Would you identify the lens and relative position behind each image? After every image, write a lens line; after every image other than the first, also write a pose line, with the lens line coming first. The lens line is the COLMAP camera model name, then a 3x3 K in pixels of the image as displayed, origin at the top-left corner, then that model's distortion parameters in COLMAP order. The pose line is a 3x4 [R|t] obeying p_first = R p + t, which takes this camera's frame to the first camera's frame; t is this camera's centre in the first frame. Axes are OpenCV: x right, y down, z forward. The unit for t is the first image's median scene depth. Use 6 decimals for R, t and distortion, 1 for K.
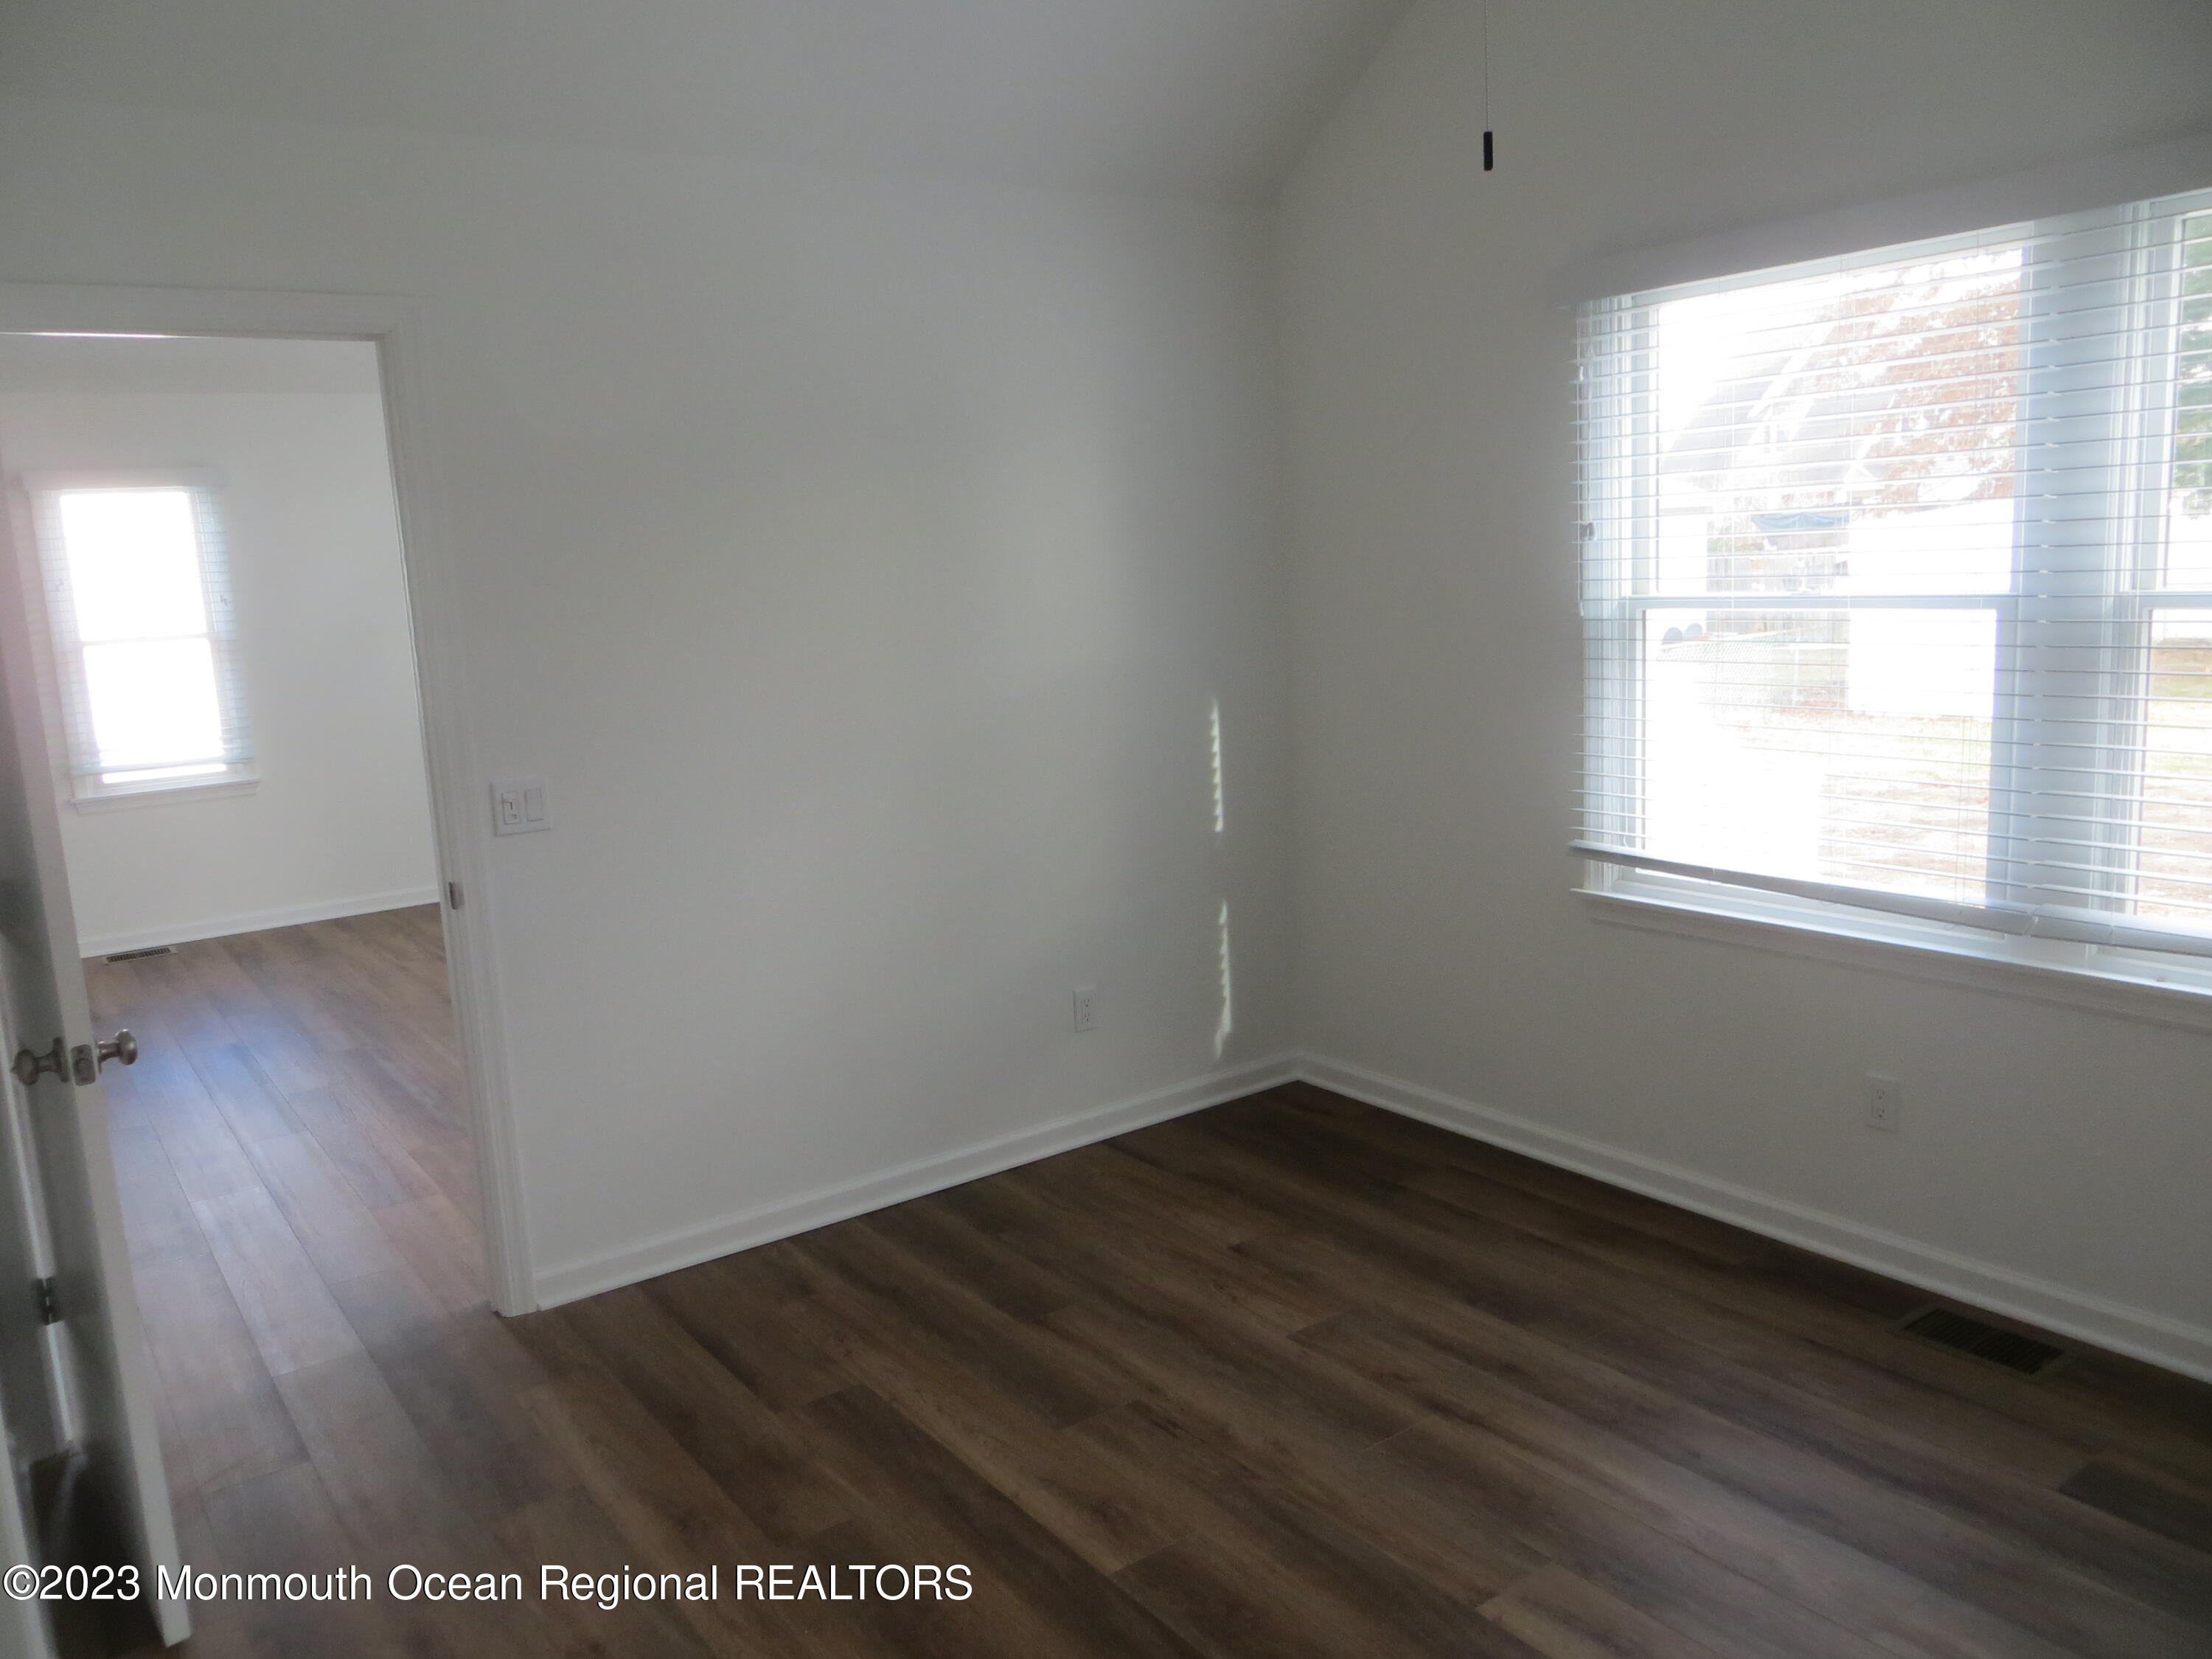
lens RADIAL K [[1657.7, 0, 1106.6], [0, 1657.7, 830.1], [0, 0, 1]] dist [-0.016808, 0.014286]
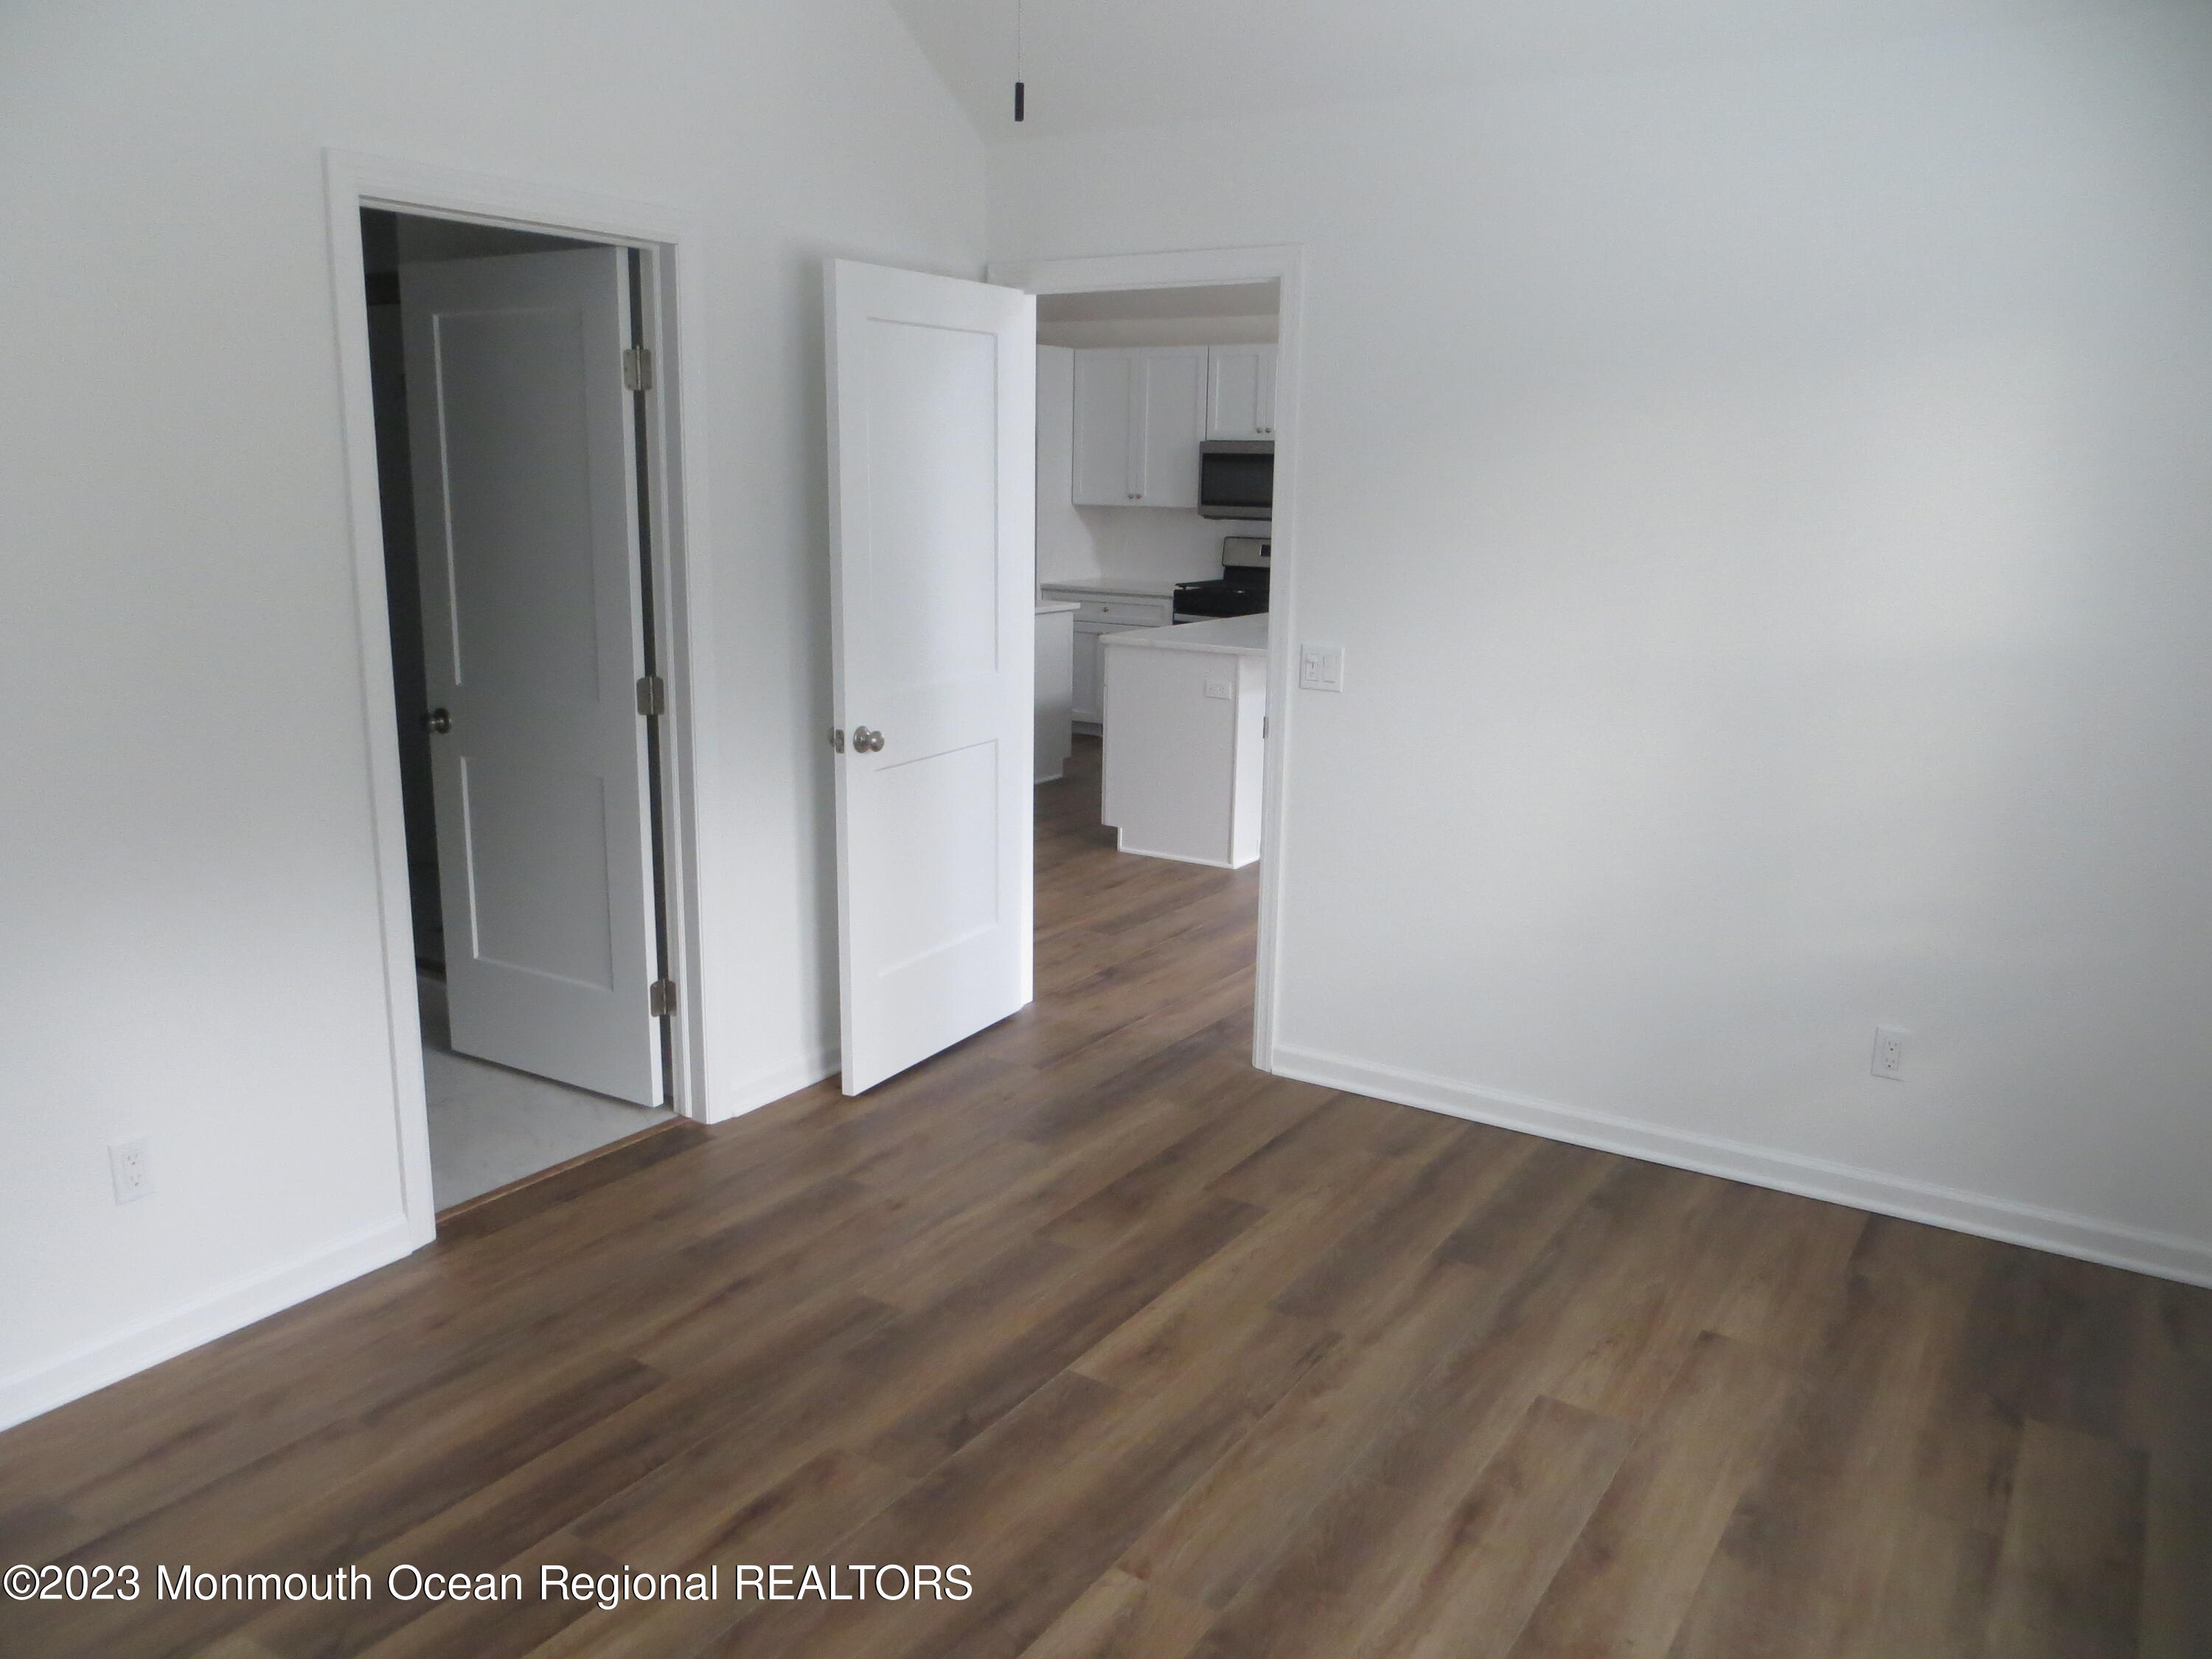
lens RADIAL K [[1657.7, 0, 1103.2], [0, 1657.7, 826.0], [0, 0, 1]] dist [-0.016808, 0.014286]
pose [[0.361316, 0.252328, -0.897653, 0.724762], [-0.192848, 0.962097, 0.192819, -0.109390], [0.912283, 0.103441, 0.396282, 0.397917]]
